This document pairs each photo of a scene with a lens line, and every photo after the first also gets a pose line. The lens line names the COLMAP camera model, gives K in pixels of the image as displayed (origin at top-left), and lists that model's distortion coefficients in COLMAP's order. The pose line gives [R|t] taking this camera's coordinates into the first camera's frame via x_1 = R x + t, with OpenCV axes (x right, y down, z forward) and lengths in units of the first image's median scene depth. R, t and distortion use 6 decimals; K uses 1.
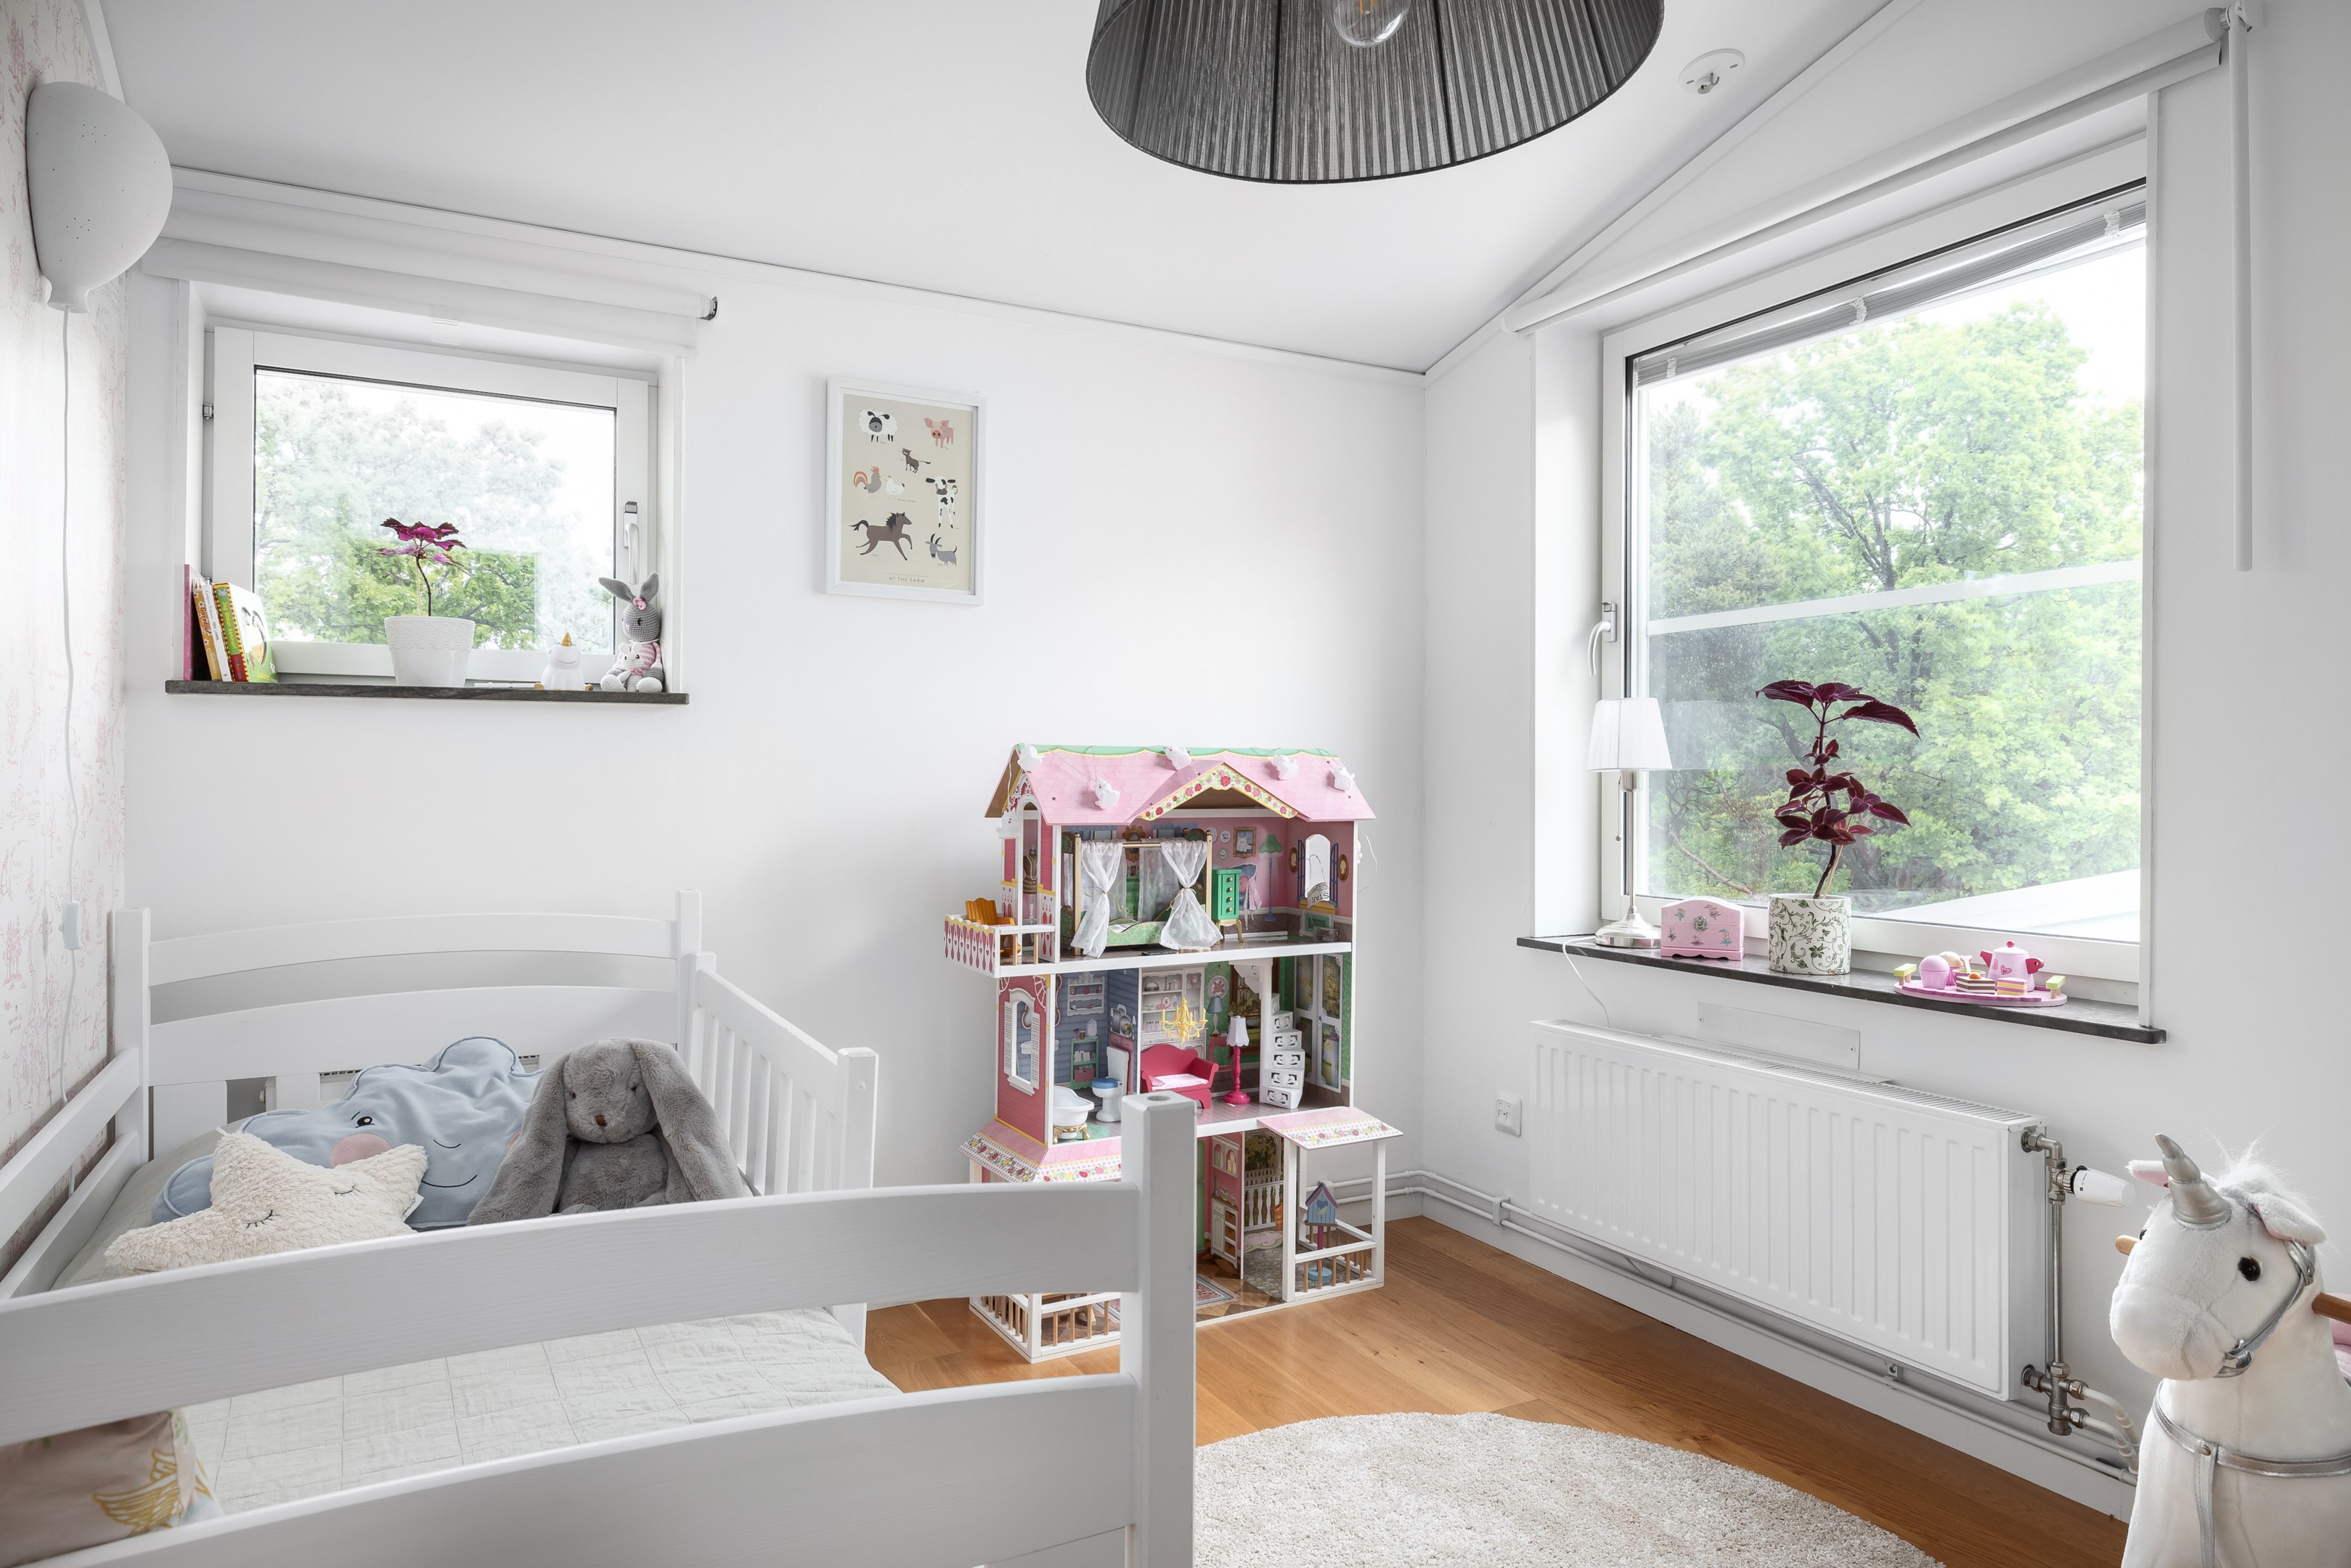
lens RADIAL K [[1402.6, 0, 1177.6], [0, 1402.6, 779.1], [0, 0, 1]] dist [0.001541, 0.000466]
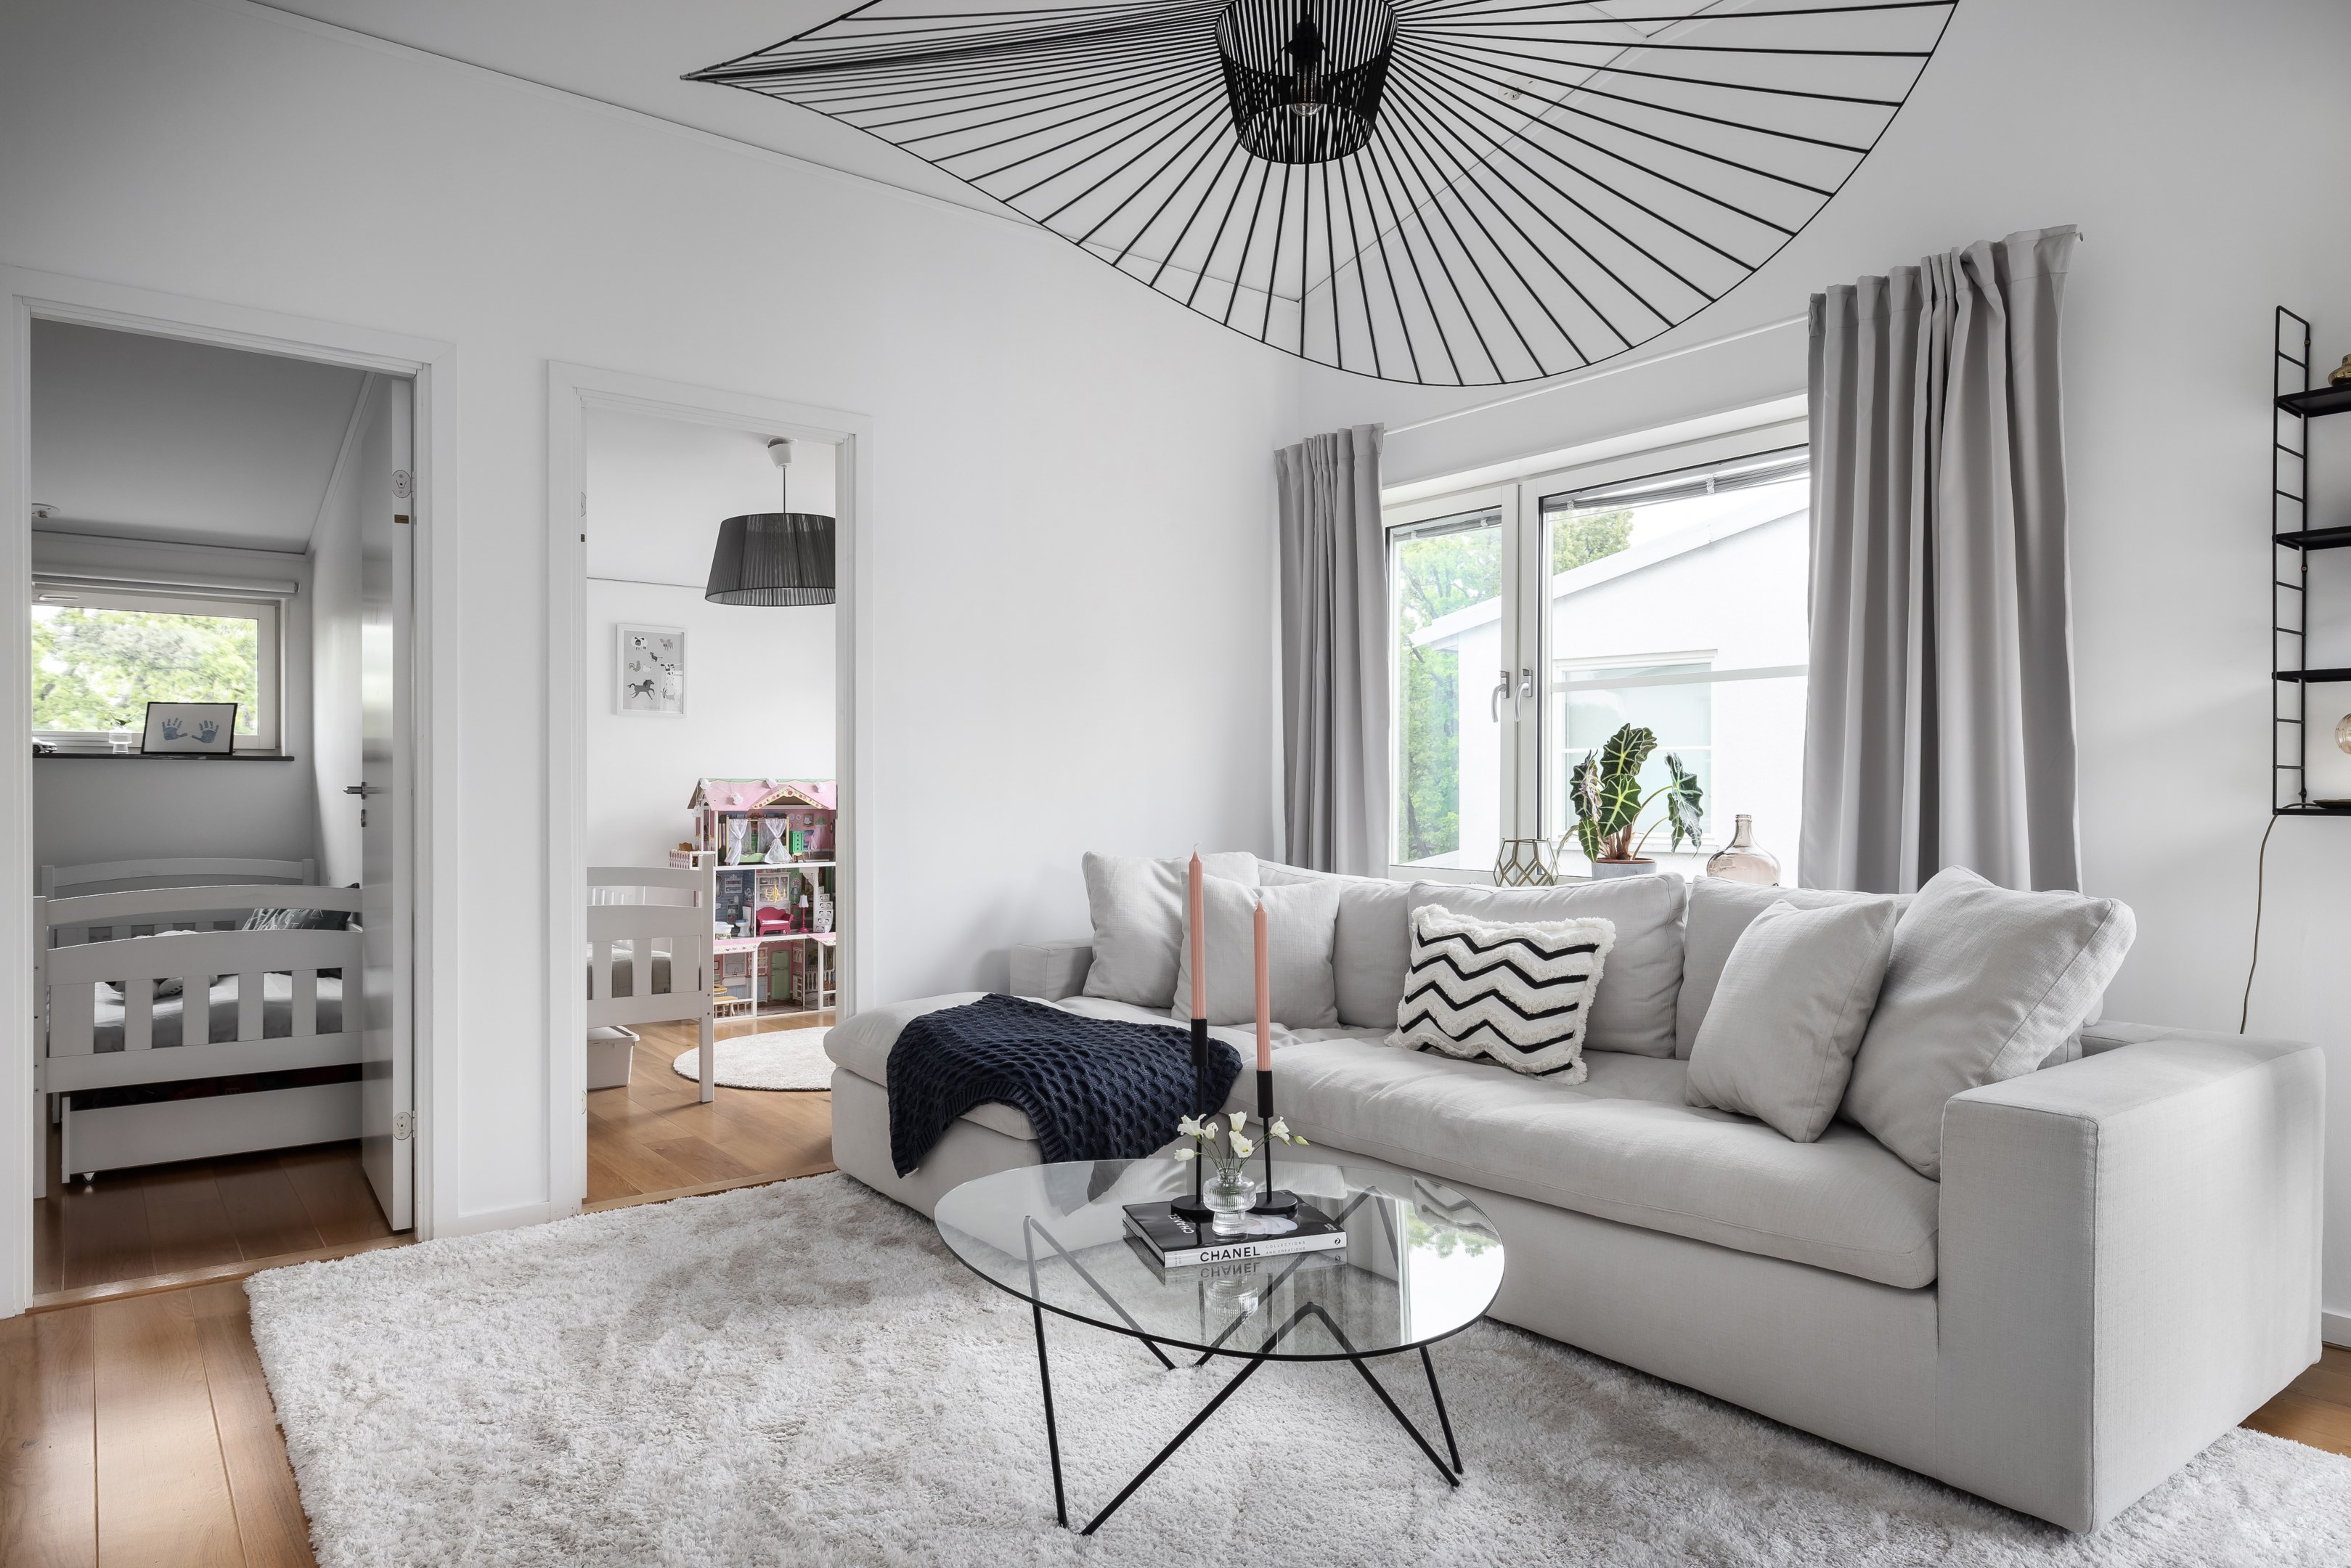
lens RADIAL K [[1402.6, 0, 1171.5], [0, 1402.6, 787.7], [0, 0, 1]] dist [0.001541, 0.000466]
pose [[0.986273, -0.004312, 0.165064, 0.274238], [0.004389, 0.999990, -0.000100, -0.004655], [-0.165062, 0.000823, 0.986283, -1.451040]]
